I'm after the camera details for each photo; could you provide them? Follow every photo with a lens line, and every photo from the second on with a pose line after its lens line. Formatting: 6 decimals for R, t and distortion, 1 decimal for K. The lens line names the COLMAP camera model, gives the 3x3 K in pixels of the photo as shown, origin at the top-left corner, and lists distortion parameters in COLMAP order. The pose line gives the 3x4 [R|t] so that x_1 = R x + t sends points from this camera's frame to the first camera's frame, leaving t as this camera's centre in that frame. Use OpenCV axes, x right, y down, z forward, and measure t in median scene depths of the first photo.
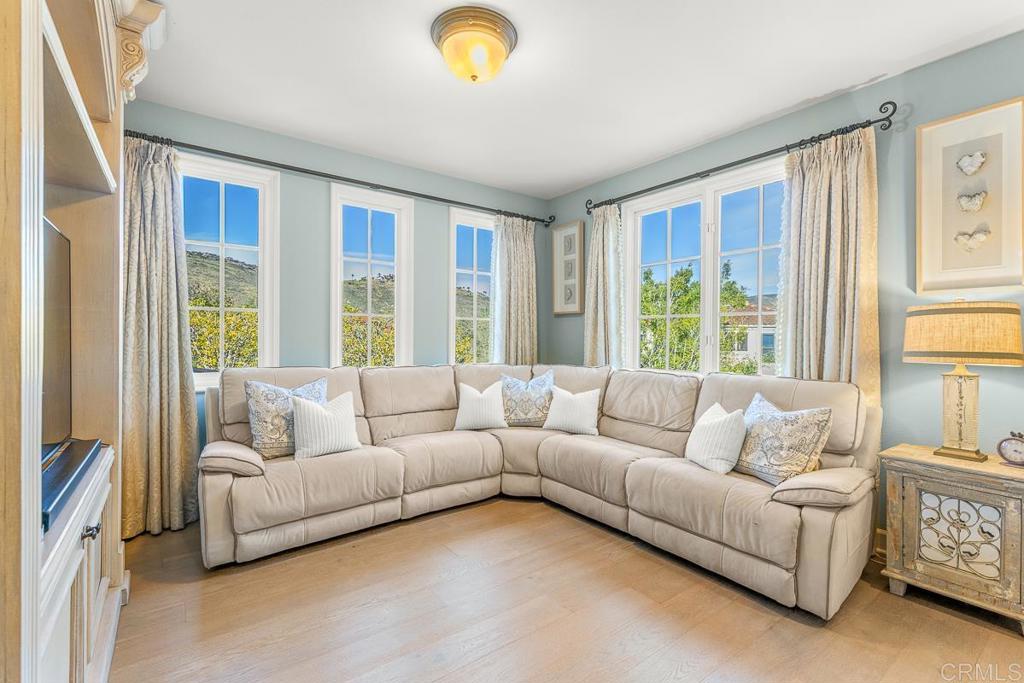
lens RADIAL K [[460.2, 0, 516.0], [0, 460.2, 335.7], [0, 0, 1]] dist [0.003700, -0.000096]
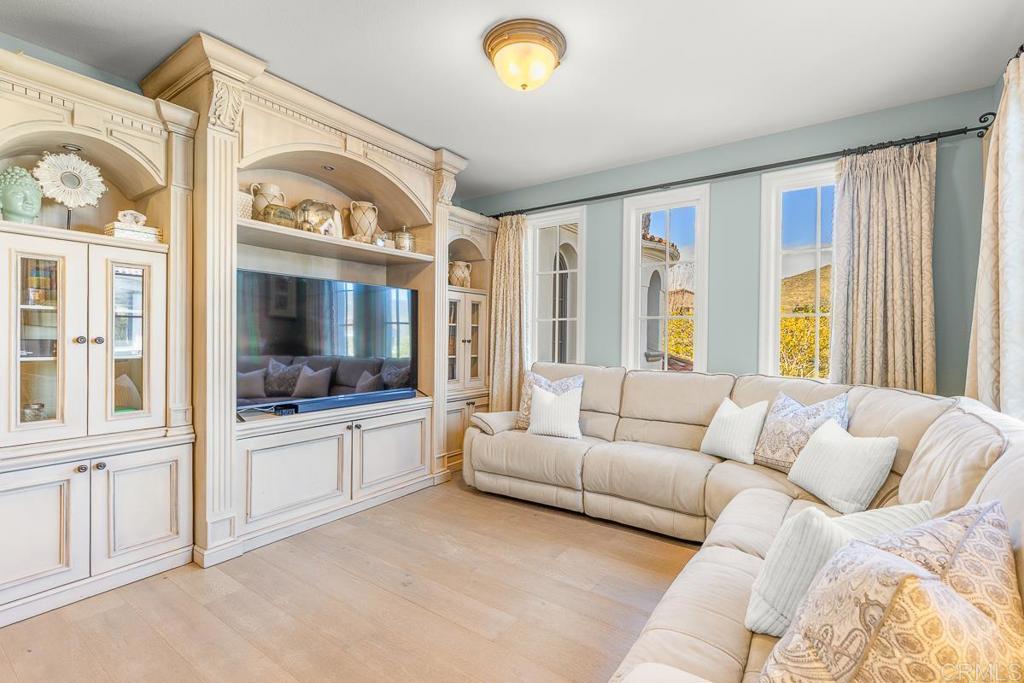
lens RADIAL K [[460.2, 0, 516.0], [0, 460.2, 335.7], [0, 0, 1]] dist [0.003700, -0.000096]
pose [[0.305973, -0.008010, -0.952007, 0.568477], [-0.003154, 0.999951, -0.009427, 0.004392], [0.952035, 0.005887, 0.305932, 0.431903]]
